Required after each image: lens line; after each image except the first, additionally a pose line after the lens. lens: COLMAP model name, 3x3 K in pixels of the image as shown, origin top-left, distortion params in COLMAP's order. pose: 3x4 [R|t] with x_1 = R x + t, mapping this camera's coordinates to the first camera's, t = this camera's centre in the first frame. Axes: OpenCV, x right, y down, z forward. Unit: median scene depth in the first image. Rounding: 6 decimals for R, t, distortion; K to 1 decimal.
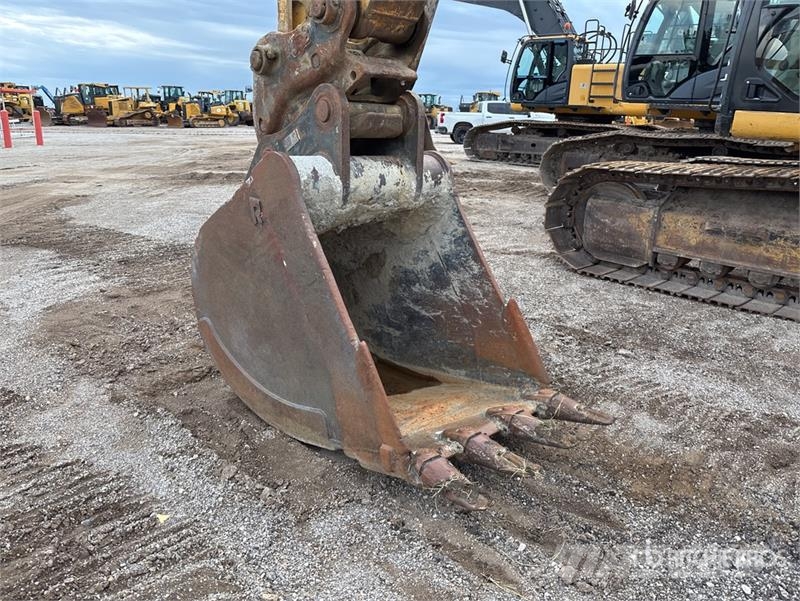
lens RADIAL K [[601.9, 0, 408.5], [0, 601.9, 293.0], [0, 0, 1]] dist [0.052155, -0.063911]
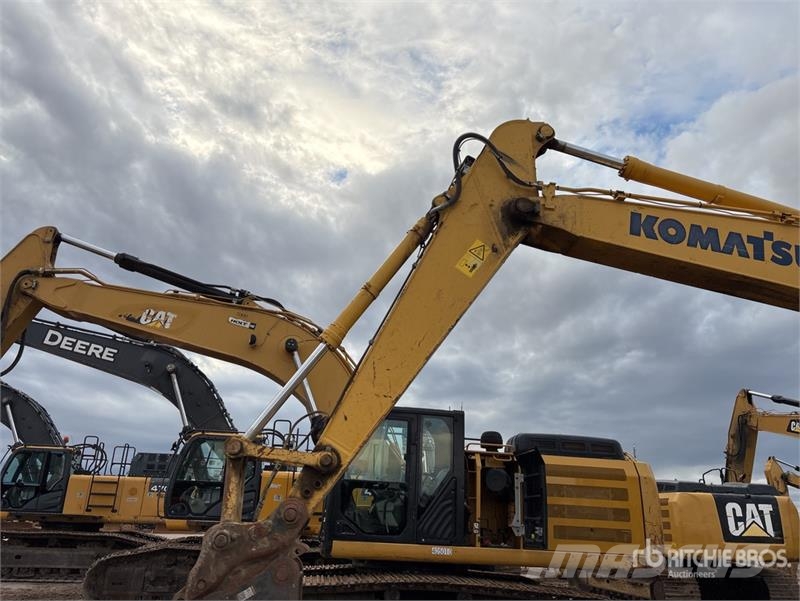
lens RADIAL K [[601.9, 0, 396.0], [0, 601.9, 310.1], [0, 0, 1]] dist [0.052155, -0.063911]
pose [[0.639699, 0.237267, 0.731088, -0.610704], [0.215331, 0.857753, -0.466789, -0.034804], [-0.737847, 0.456030, 0.497613, -0.181166]]
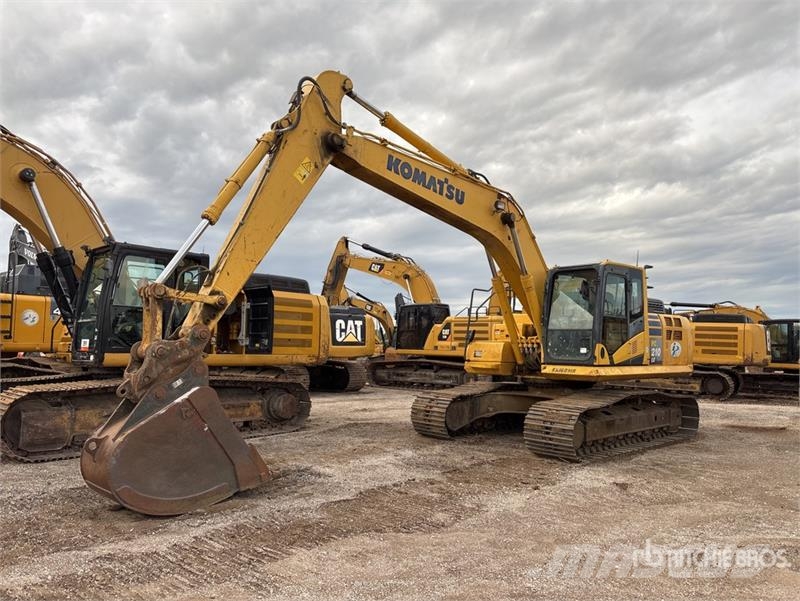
lens RADIAL K [[601.9, 0, 397.2], [0, 601.9, 304.1], [0, 0, 1]] dist [0.052155, -0.063911]
pose [[0.019349, 0.025659, 0.999483, -1.266774], [0.280800, 0.959295, -0.030063, -0.116272], [-0.959571, 0.281237, 0.011356, 0.026828]]
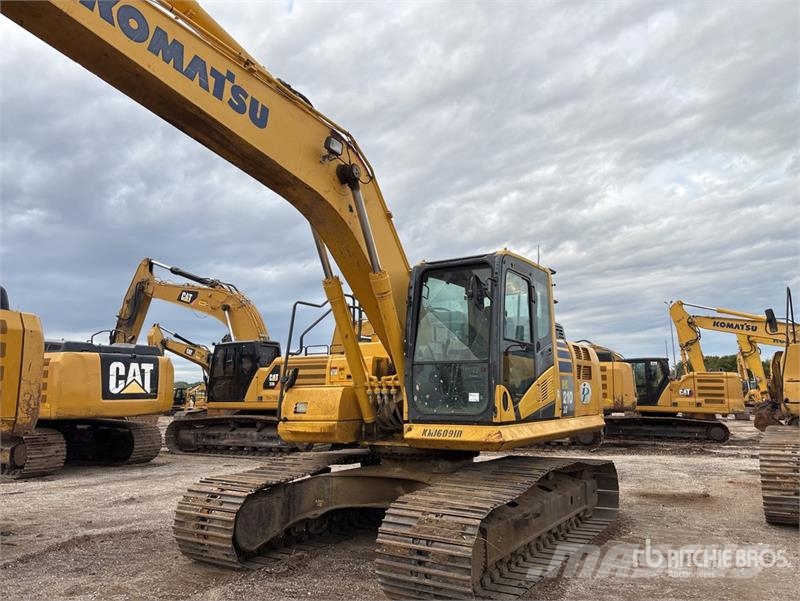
lens RADIAL K [[601.9, 0, 399.6], [0, 601.9, 295.6], [0, 0, 1]] dist [0.052155, -0.063911]
pose [[-0.233523, 0.117145, 0.965269, -0.431855], [0.284852, 0.957405, -0.047278, -0.037299], [-0.929692, 0.263919, -0.256945, -0.105197]]
